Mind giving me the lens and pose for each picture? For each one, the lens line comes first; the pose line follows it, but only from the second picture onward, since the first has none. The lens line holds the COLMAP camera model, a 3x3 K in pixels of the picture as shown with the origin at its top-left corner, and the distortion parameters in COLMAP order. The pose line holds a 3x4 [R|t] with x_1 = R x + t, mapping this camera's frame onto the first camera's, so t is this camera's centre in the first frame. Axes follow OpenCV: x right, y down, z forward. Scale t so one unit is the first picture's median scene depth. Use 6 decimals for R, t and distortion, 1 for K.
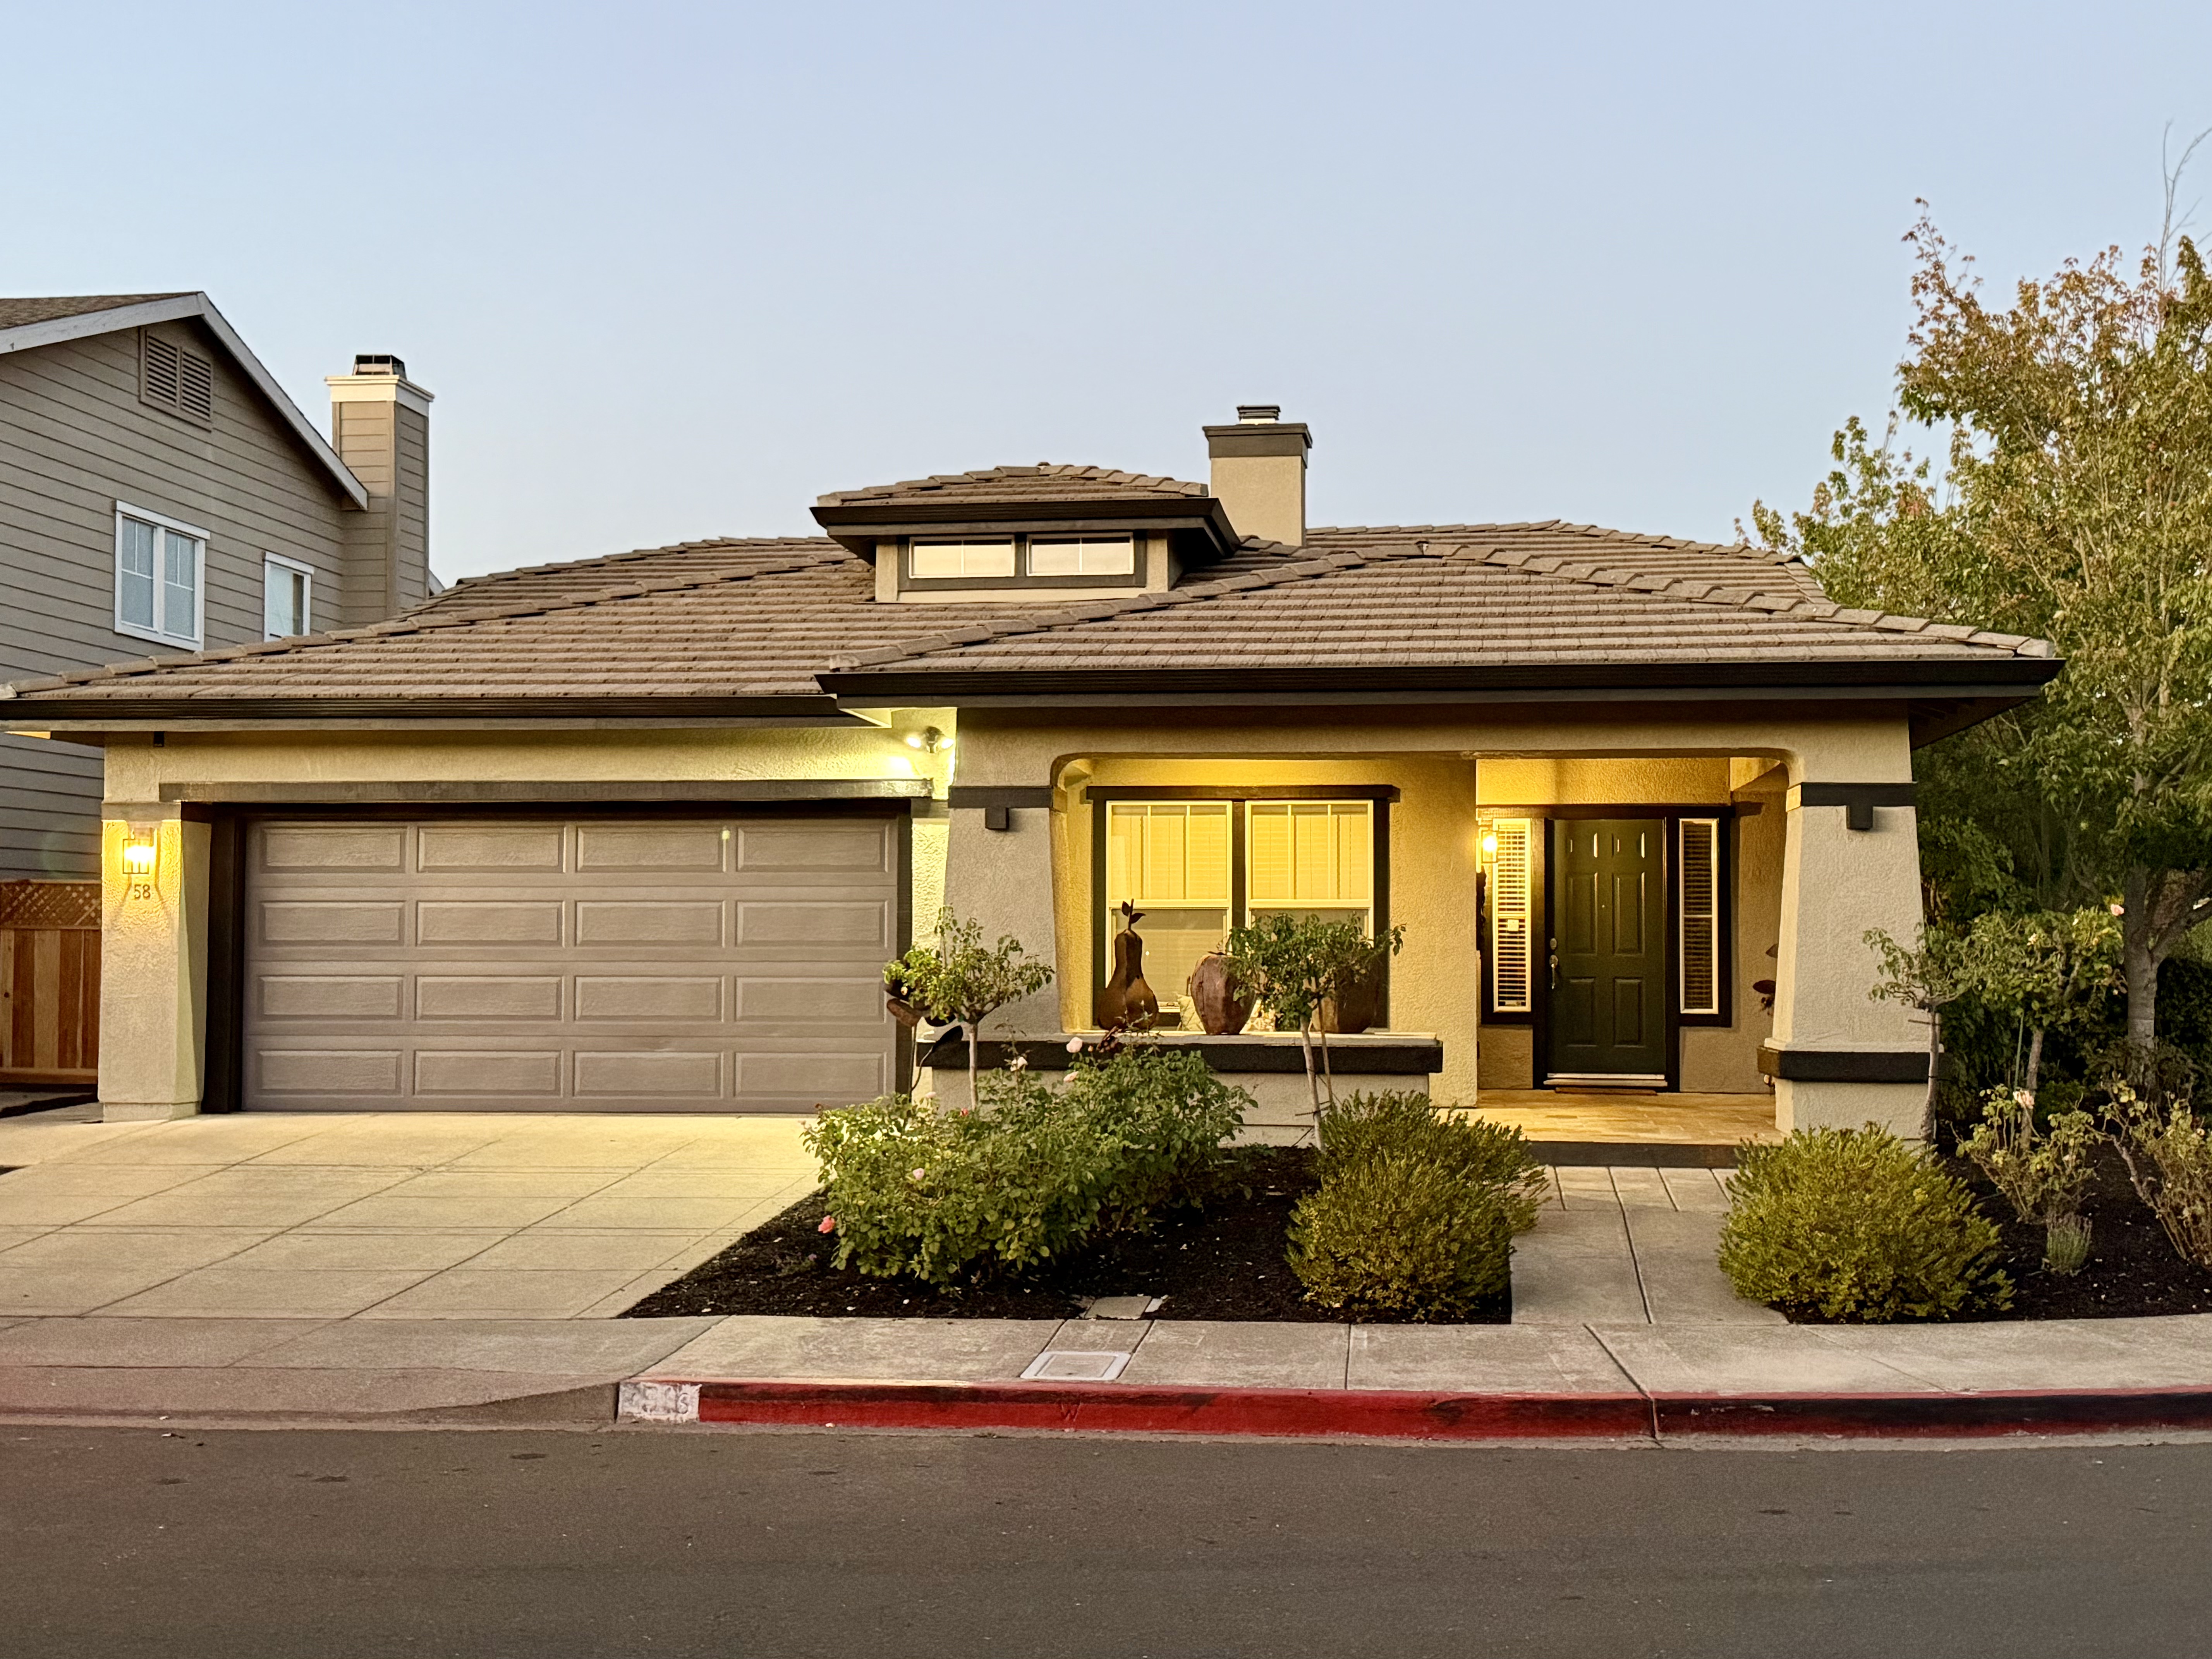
lens RADIAL K [[2560.4, 0, 1103.1], [0, 2560.4, 830.2], [0, 0, 1]] dist [0.013400, 0.000000]
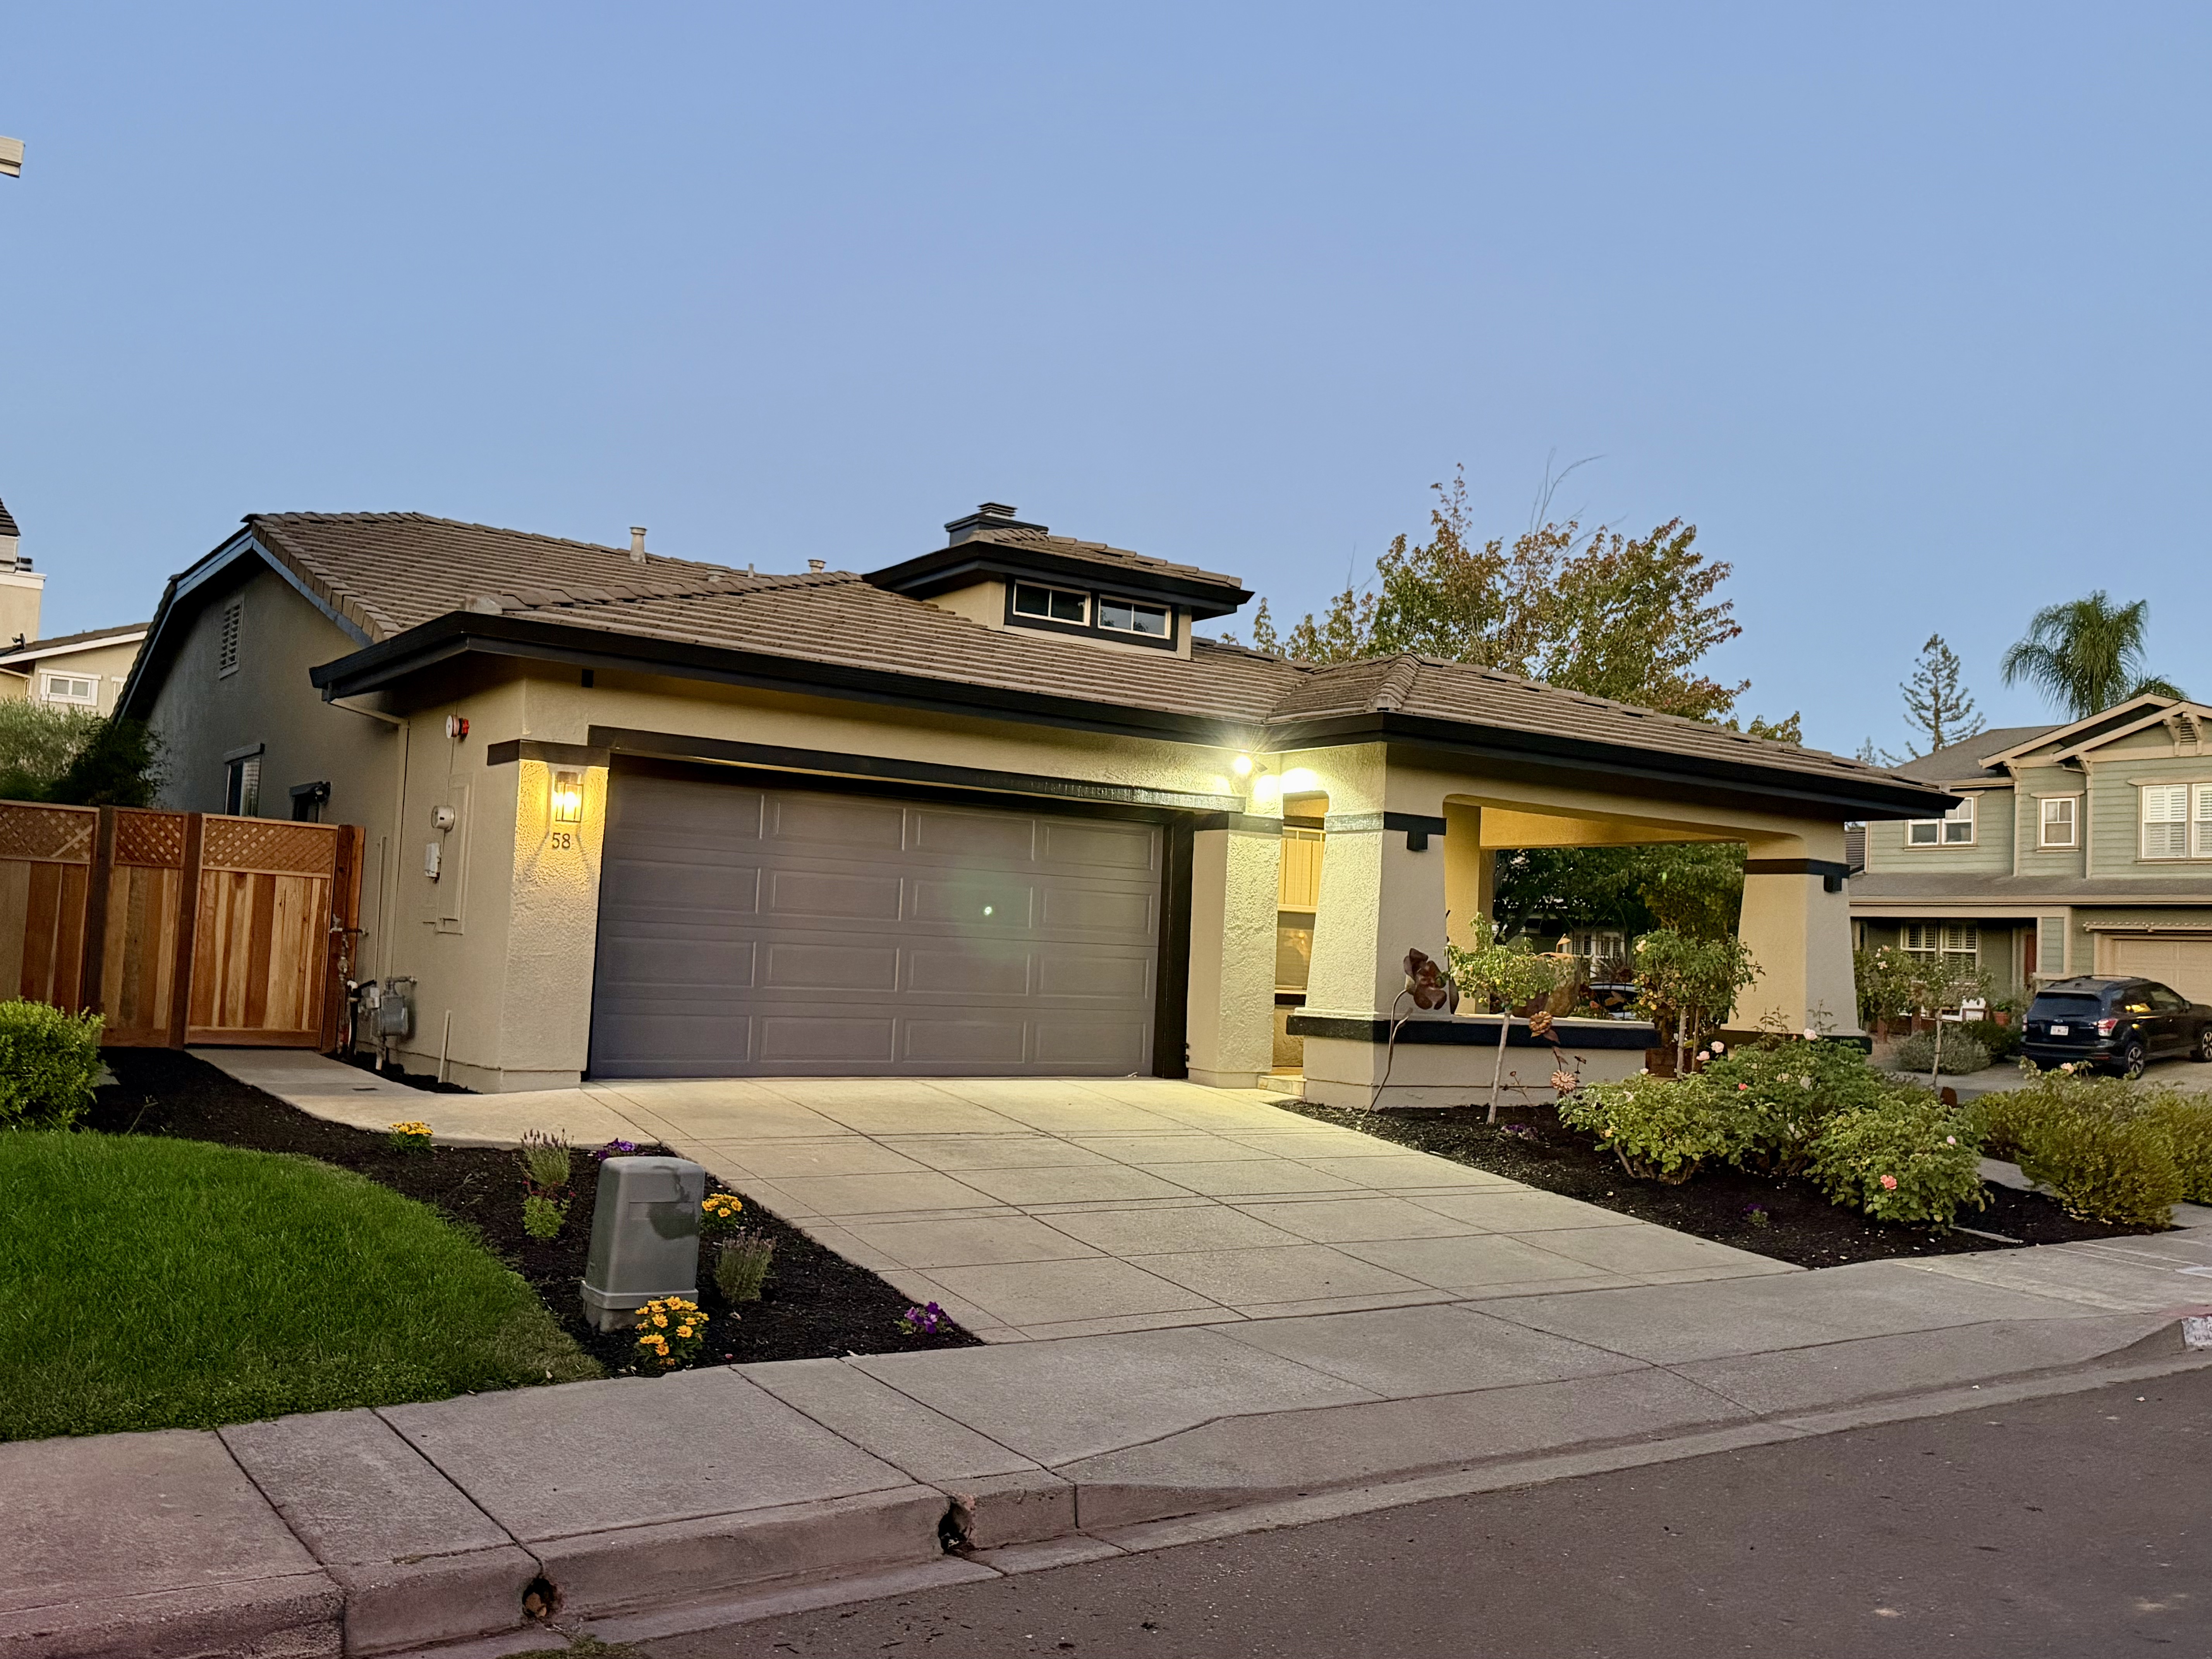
lens RADIAL K [[1919.6, 0, 1108.3], [0, 1919.6, 829.1], [0, 0, 1]] dist [0.004599, 0.000127]
pose [[0.763234, 0.077280, 0.641484, -0.669785], [-0.074909, 0.996710, -0.030948, 0.026422], [-0.641766, -0.024433, 0.766512, 0.344813]]
